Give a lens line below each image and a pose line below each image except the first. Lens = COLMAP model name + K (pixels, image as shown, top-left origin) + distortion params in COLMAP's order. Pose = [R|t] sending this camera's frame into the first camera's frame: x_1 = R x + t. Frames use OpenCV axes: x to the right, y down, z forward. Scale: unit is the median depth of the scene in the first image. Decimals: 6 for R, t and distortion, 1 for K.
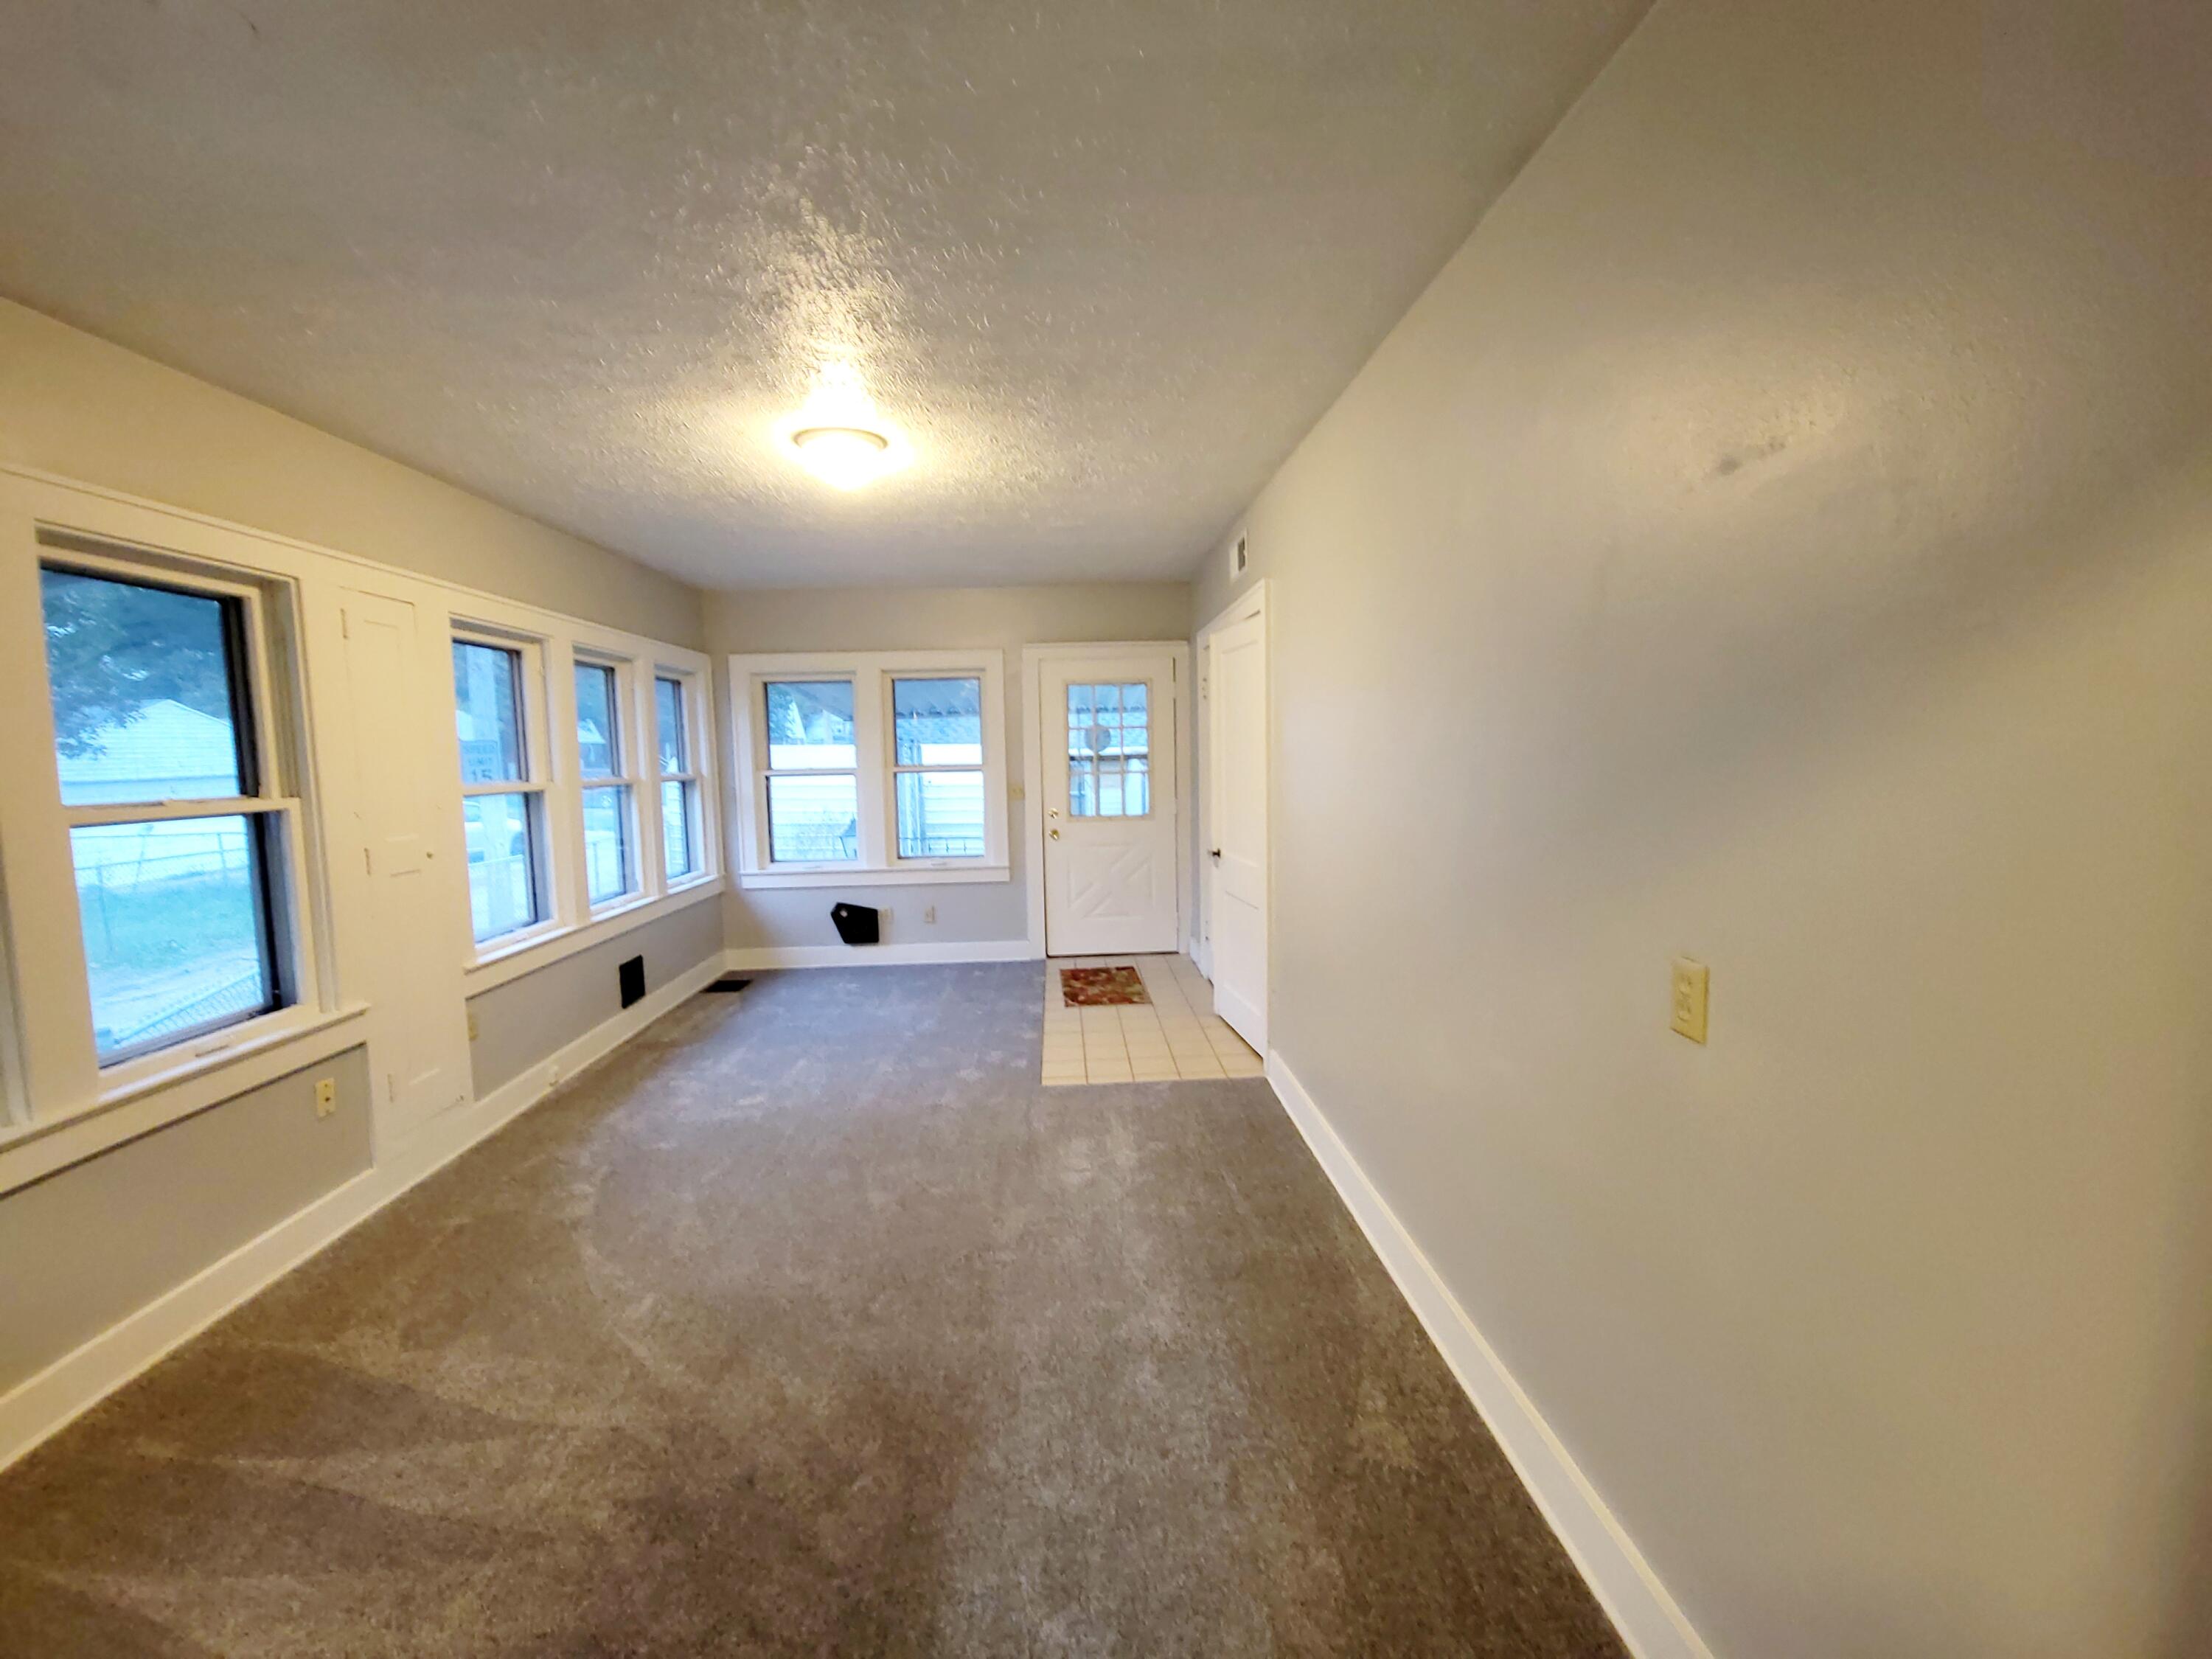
lens RADIAL K [[919.3, 0, 1083.9], [0, 919.3, 830.7], [0, 0, 1]] dist [0.013838, -0.011139]
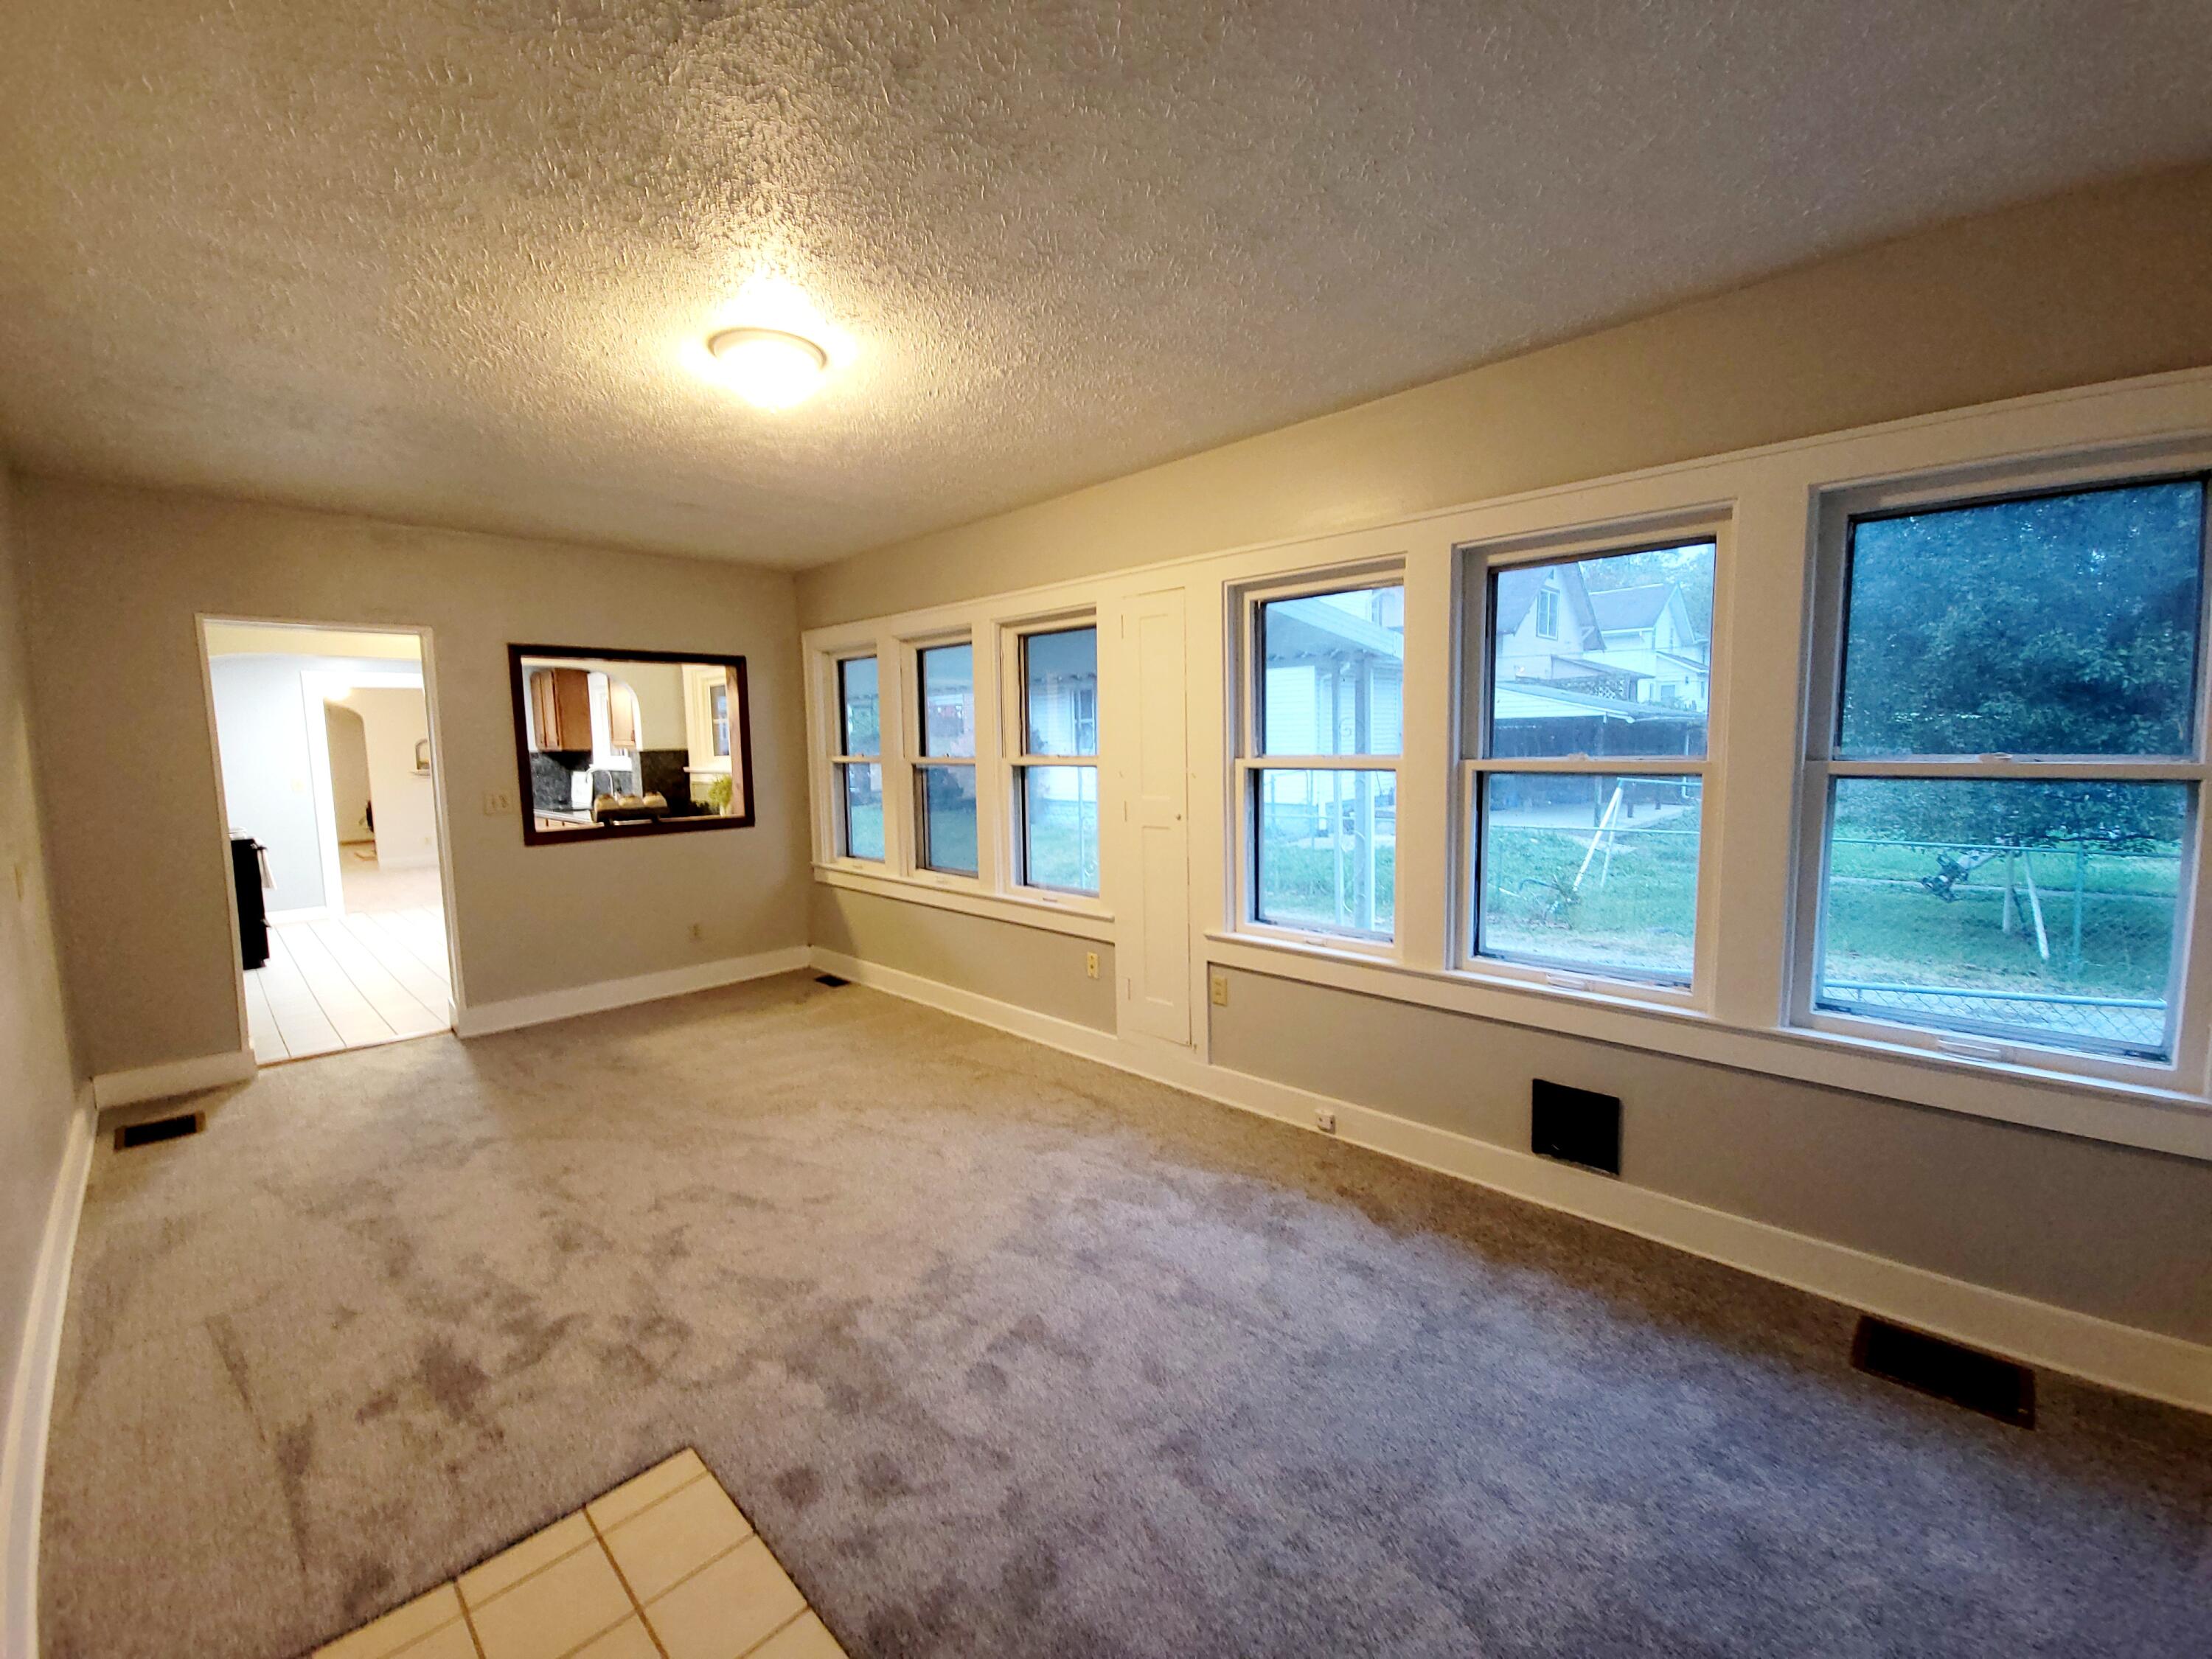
lens RADIAL K [[919.3, 0, 1083.9], [0, 919.3, 830.7], [0, 0, 1]] dist [0.013838, -0.011139]
pose [[-0.726765, 0.105565, -0.678726, 0.138113], [-0.022928, 0.983841, 0.177571, -0.164935], [0.686504, 0.144614, -0.712601, 1.864557]]
